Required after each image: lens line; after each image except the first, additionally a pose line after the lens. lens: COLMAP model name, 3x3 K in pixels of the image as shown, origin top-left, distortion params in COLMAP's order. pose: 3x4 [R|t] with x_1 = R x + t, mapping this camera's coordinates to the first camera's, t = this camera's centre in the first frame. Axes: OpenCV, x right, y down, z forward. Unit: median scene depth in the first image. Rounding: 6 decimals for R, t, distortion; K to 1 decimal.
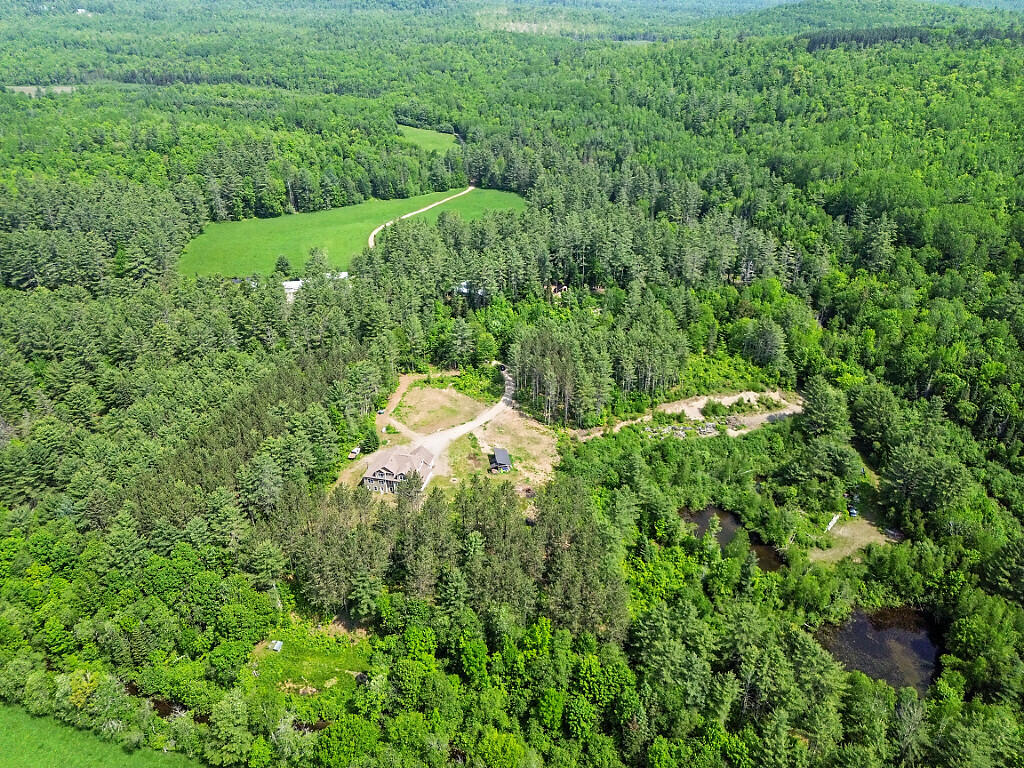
lens RADIAL K [[722.4, 0, 512.0], [0, 722.4, 384.0], [0, 0, 1]] dist [0.073253, -0.064660]
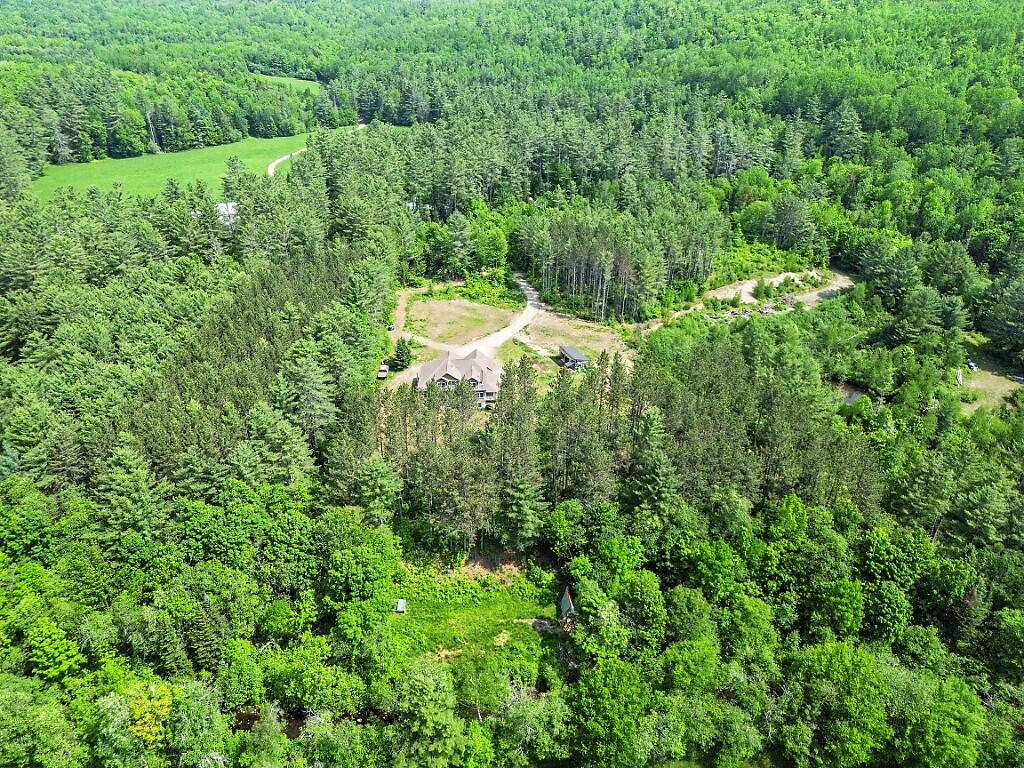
lens RADIAL K [[722.4, 0, 512.0], [0, 722.4, 384.0], [0, 0, 1]] dist [0.073253, -0.064660]
pose [[0.968803, -0.111008, 0.221579, -0.223650], [0.110469, 0.993768, 0.014861, 0.097568], [-0.221848, 0.010081, 0.975029, 0.198035]]
